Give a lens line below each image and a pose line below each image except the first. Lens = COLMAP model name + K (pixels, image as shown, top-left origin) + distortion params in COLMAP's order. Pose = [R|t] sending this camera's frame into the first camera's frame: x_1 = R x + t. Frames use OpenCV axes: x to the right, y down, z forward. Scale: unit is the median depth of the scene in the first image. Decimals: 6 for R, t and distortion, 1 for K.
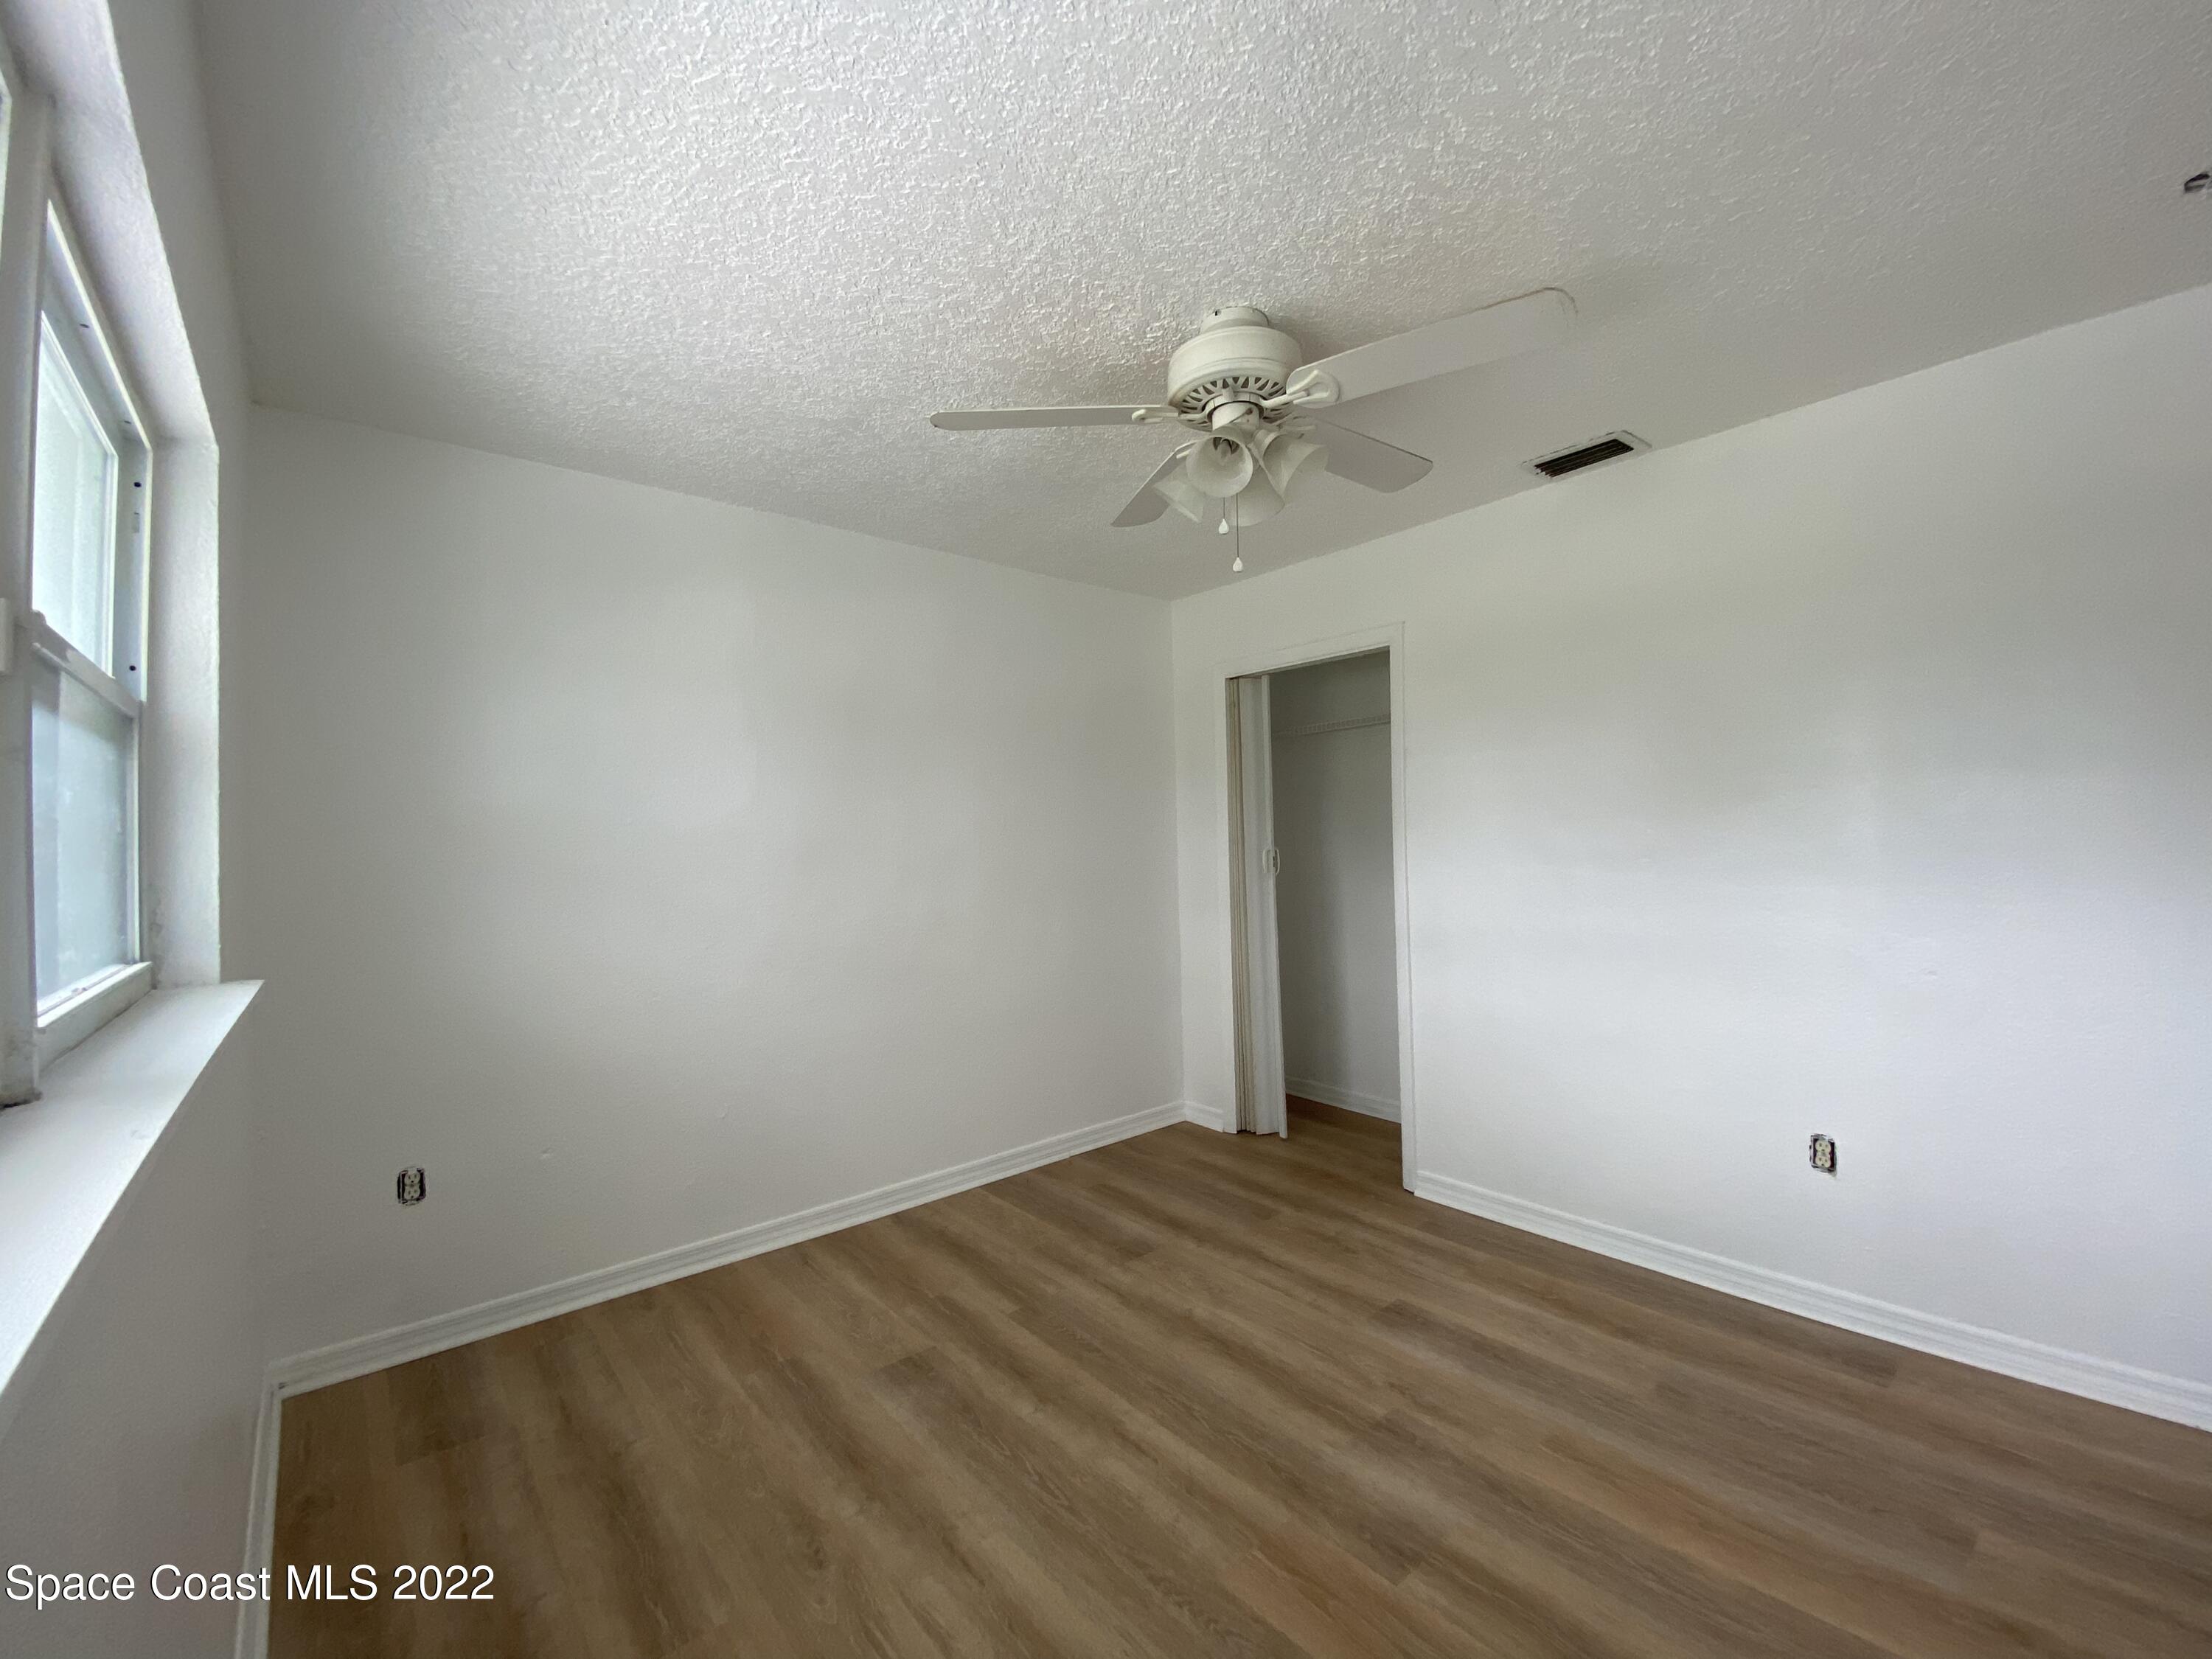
lens RADIAL K [[901.9, 0, 1100.9], [0, 901.9, 828.6], [0, 0, 1]] dist [0.016016, -0.017620]
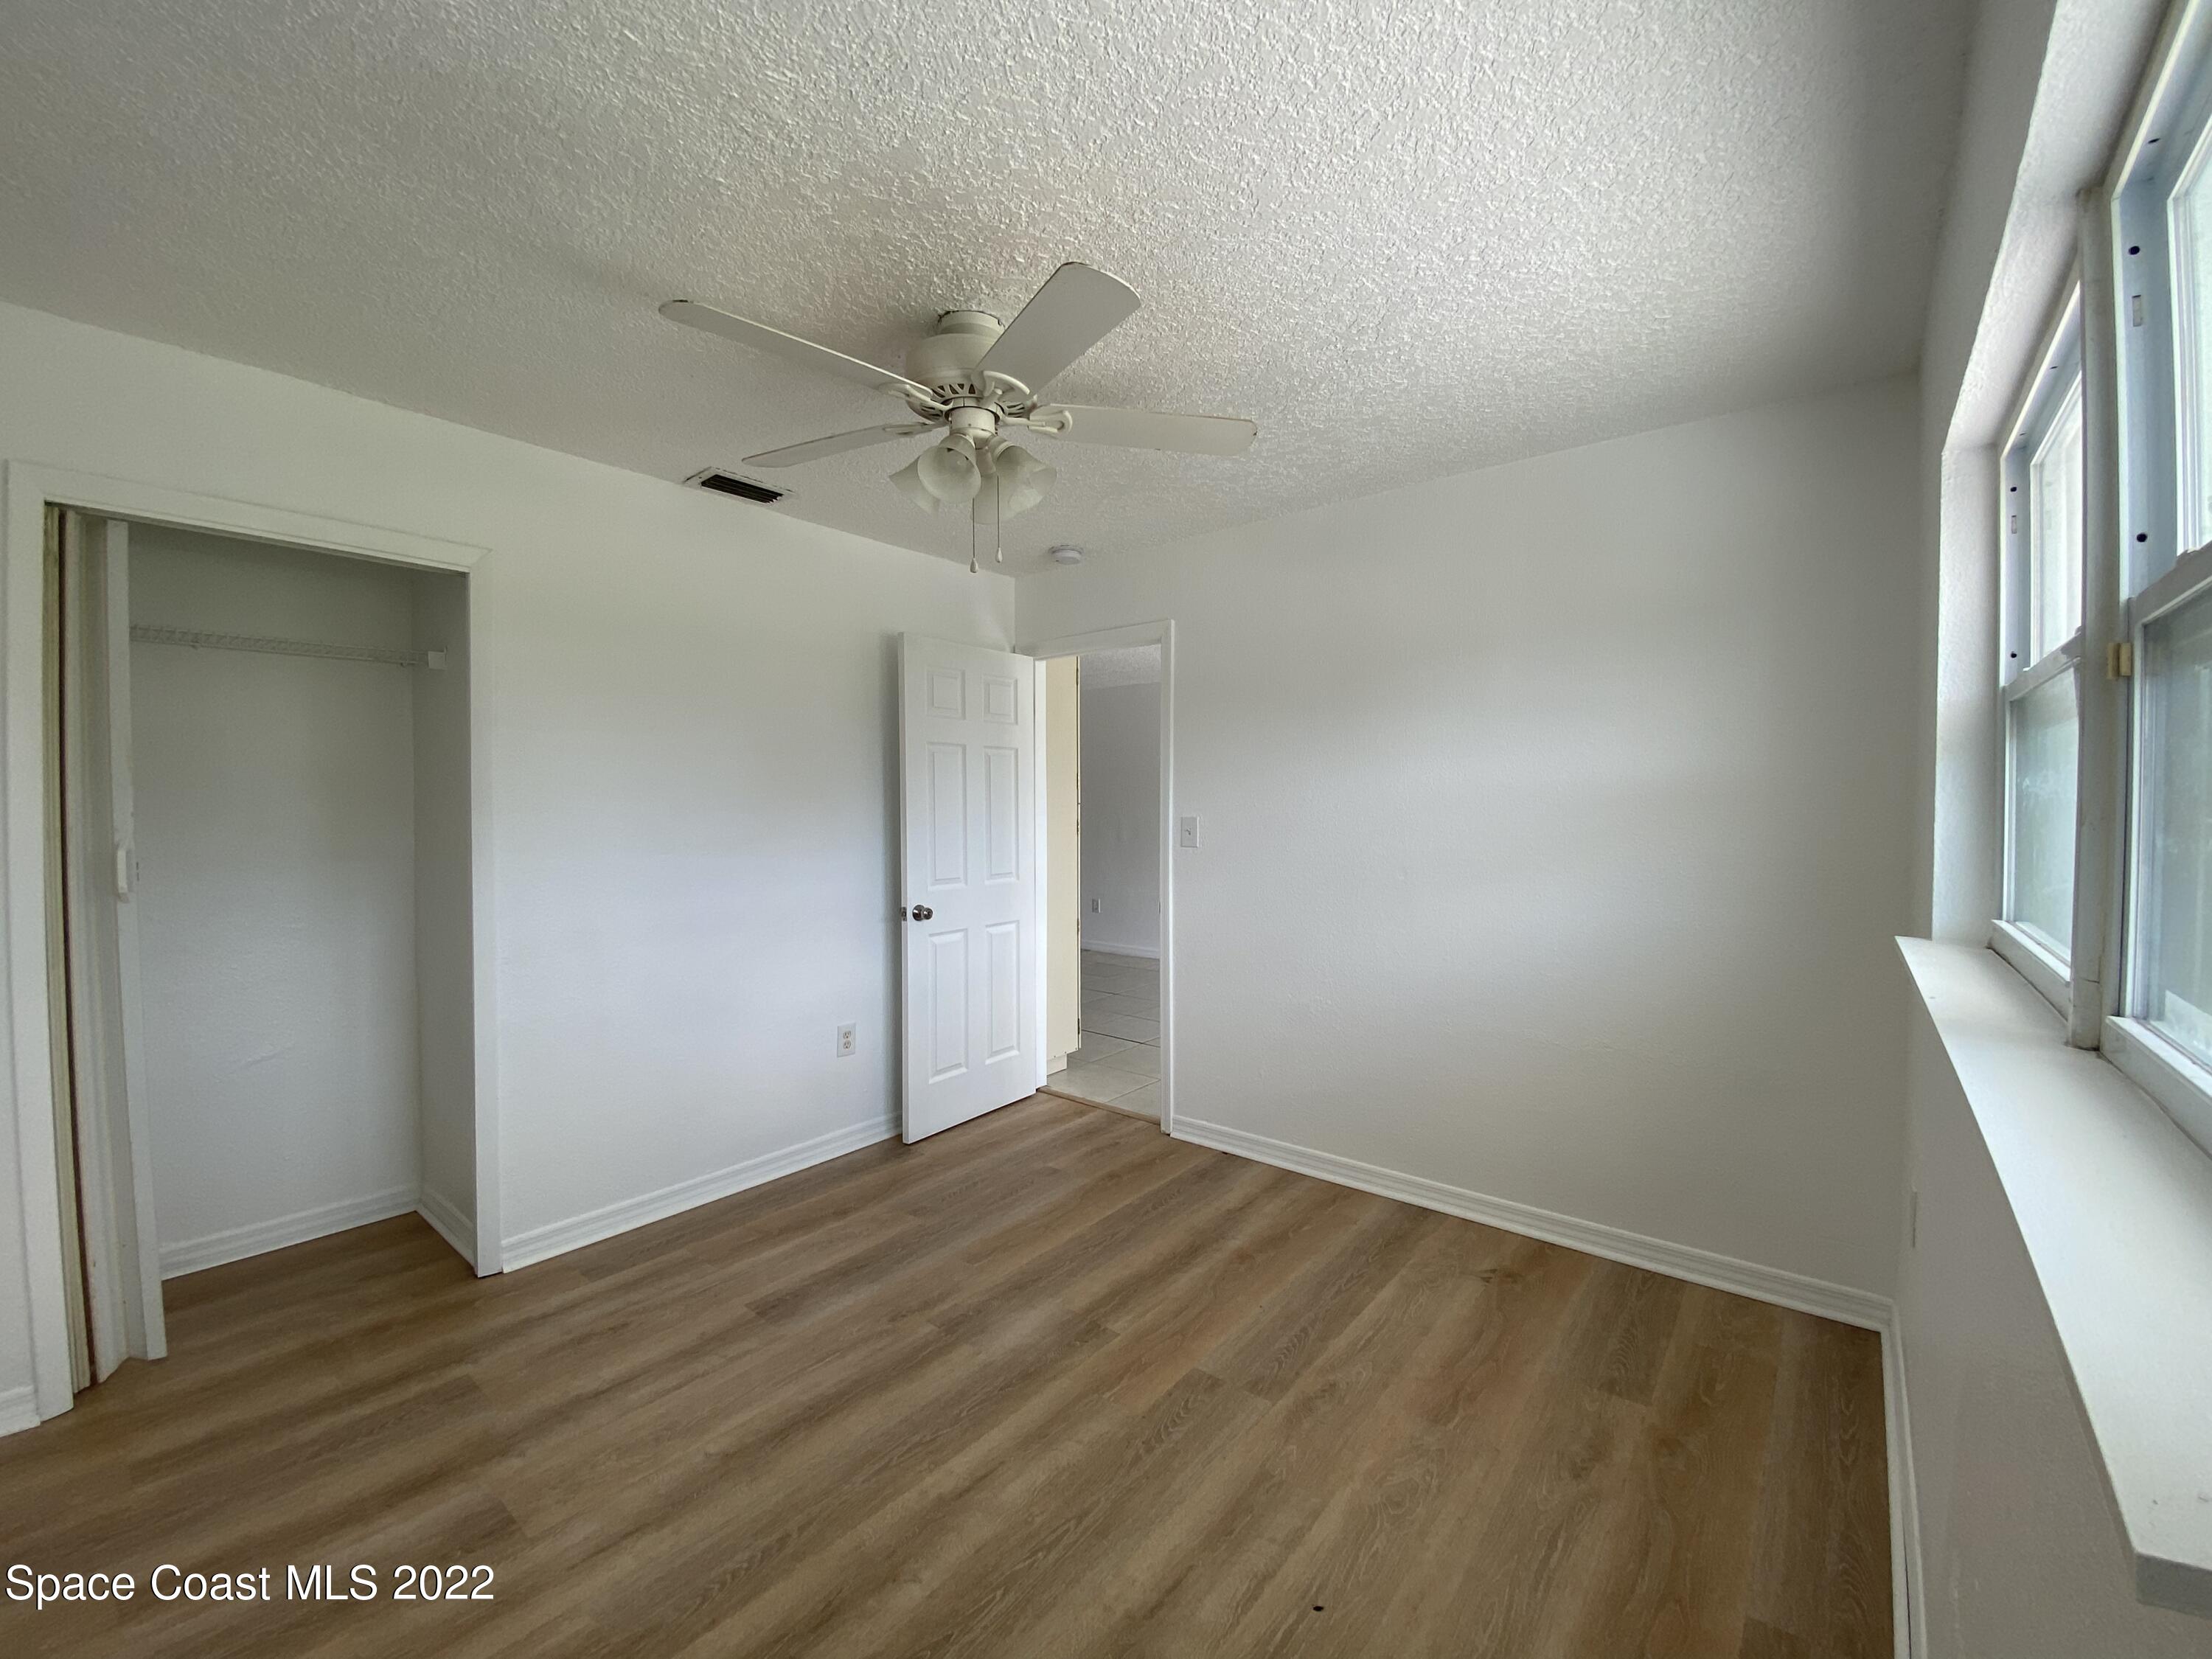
lens RADIAL K [[901.9, 0, 1100.9], [0, 901.9, 828.6], [0, 0, 1]] dist [0.016016, -0.017620]
pose [[-0.184947, -0.004063, 0.982740, -0.796914], [-0.009126, 0.999955, 0.002416, 0.005337], [-0.982706, -0.008522, -0.184976, 0.934316]]
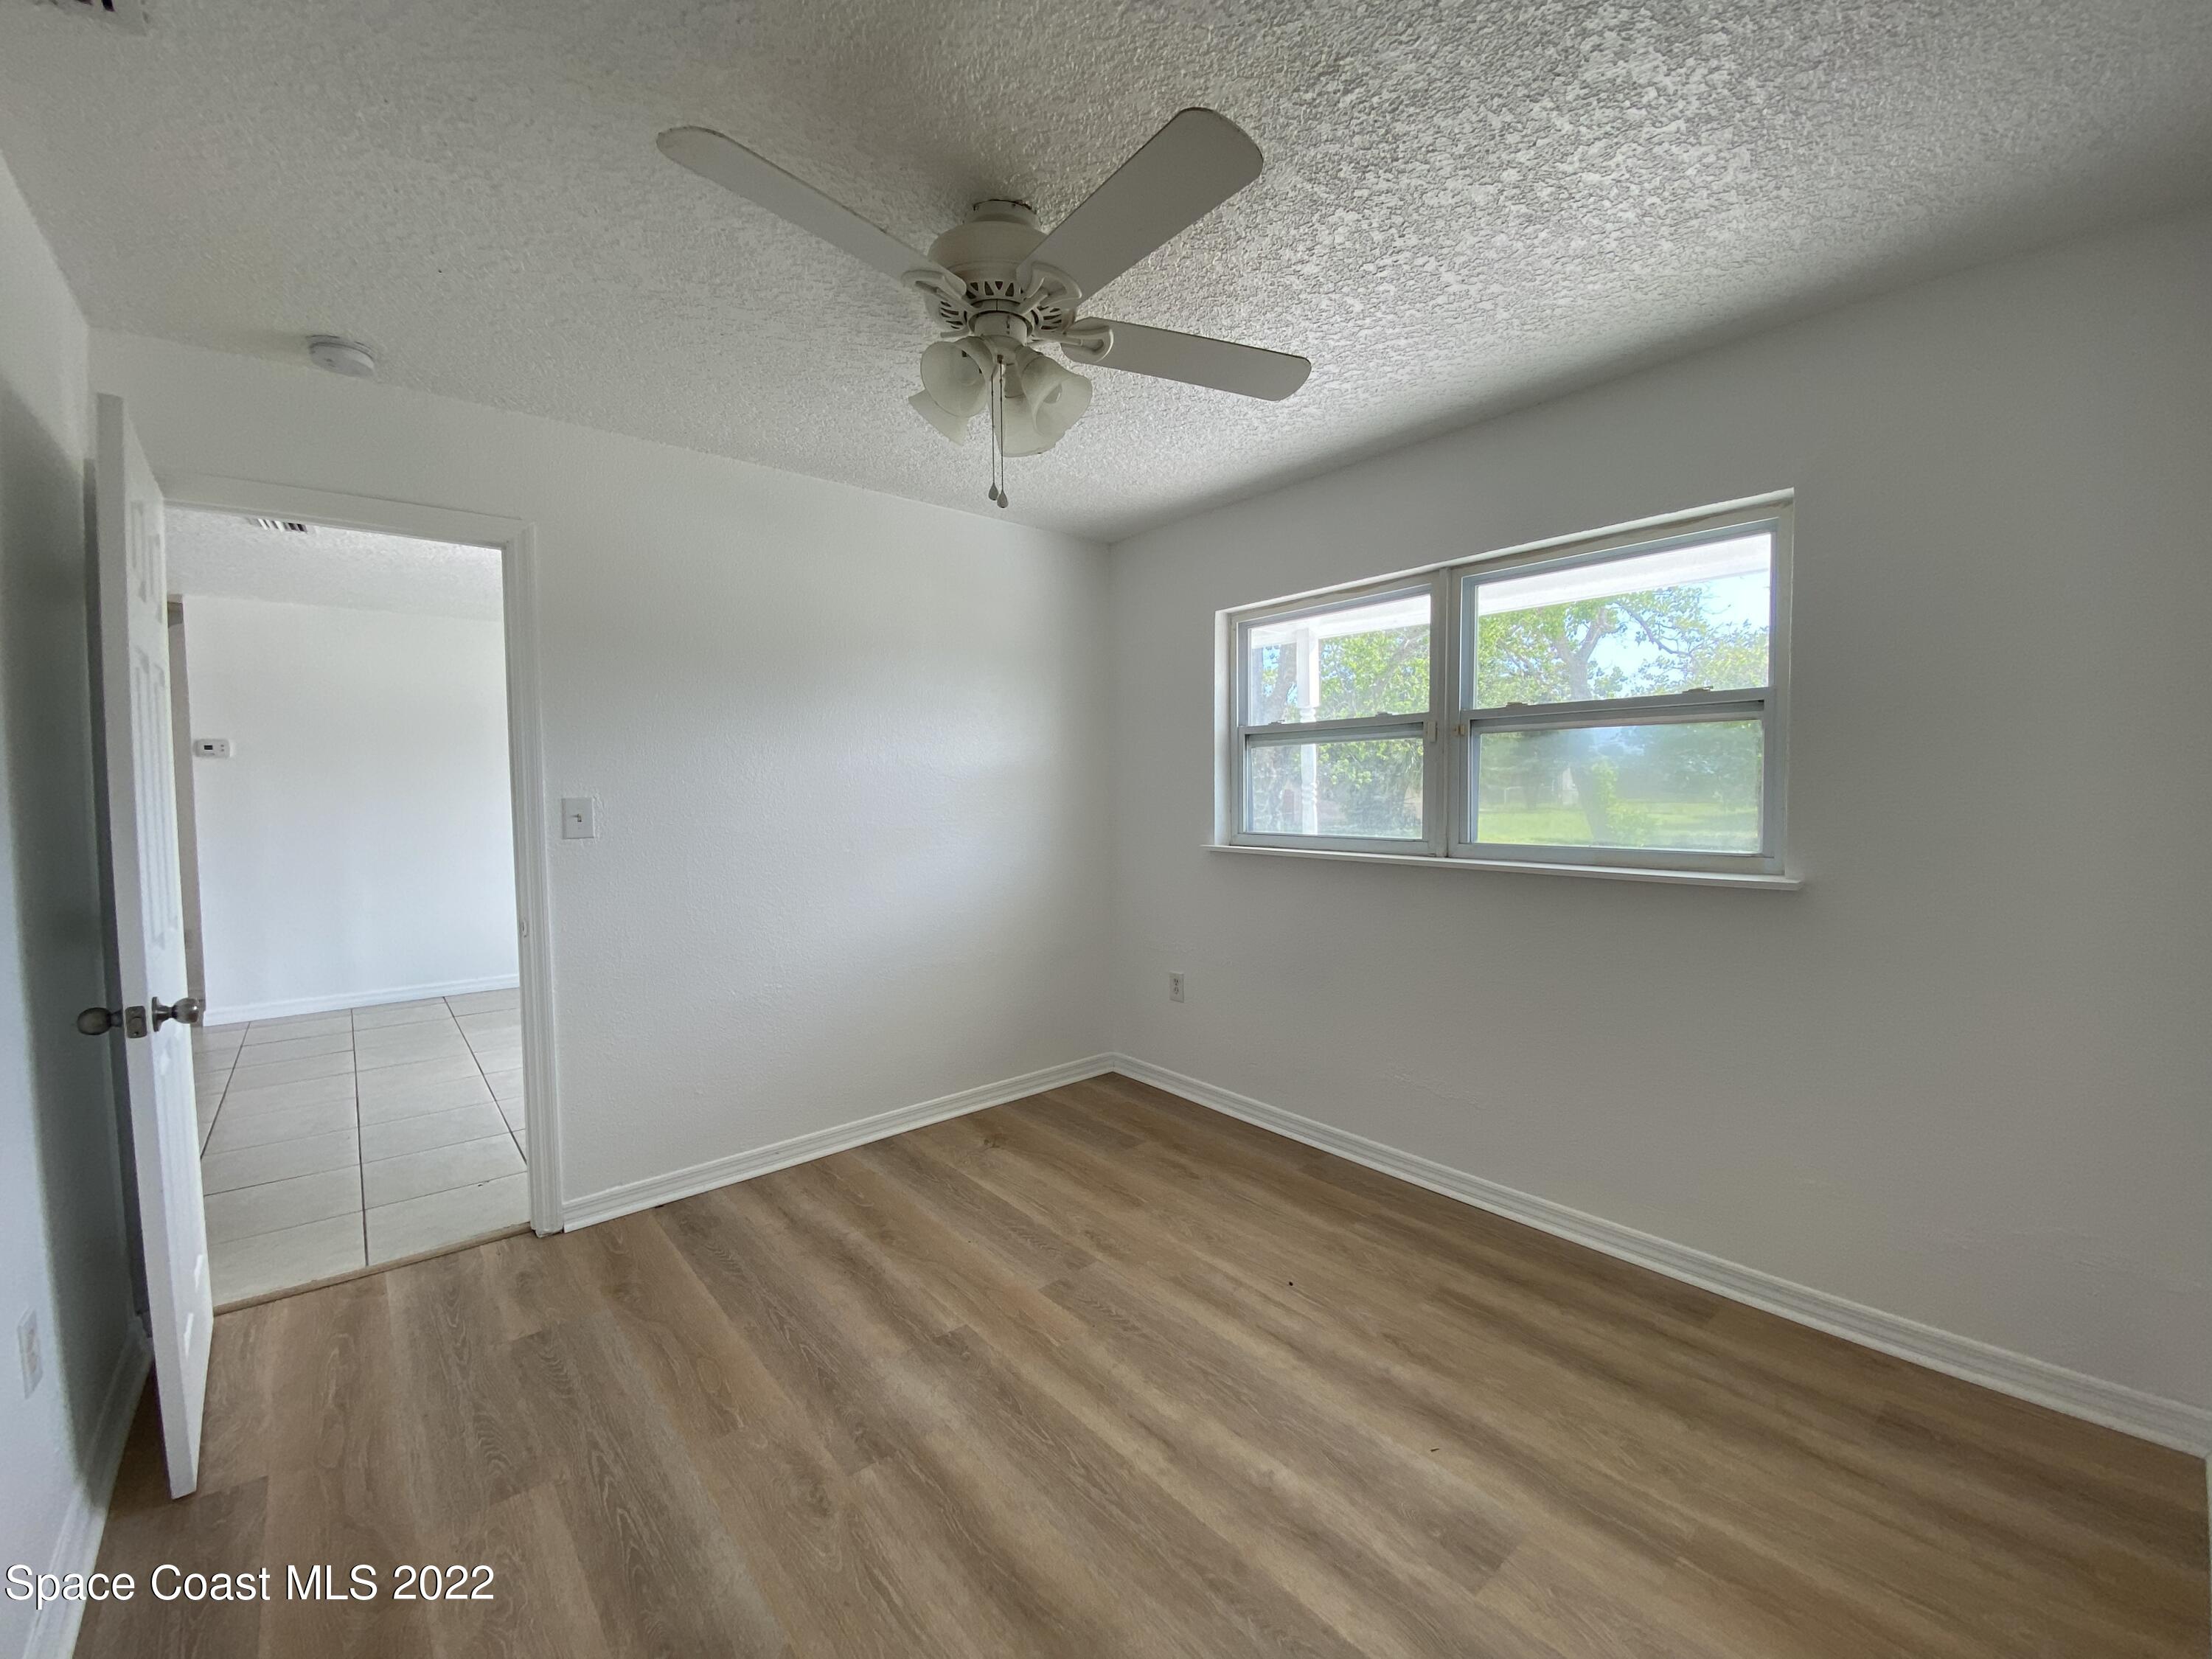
lens RADIAL K [[901.9, 0, 1100.9], [0, 901.9, 828.6], [0, 0, 1]] dist [0.016016, -0.017620]
pose [[-0.999409, 0.034339, -0.001568, 0.062492], [0.034257, 0.998727, 0.037034, 0.004722], [0.002837, 0.036958, -0.999313, 1.713166]]
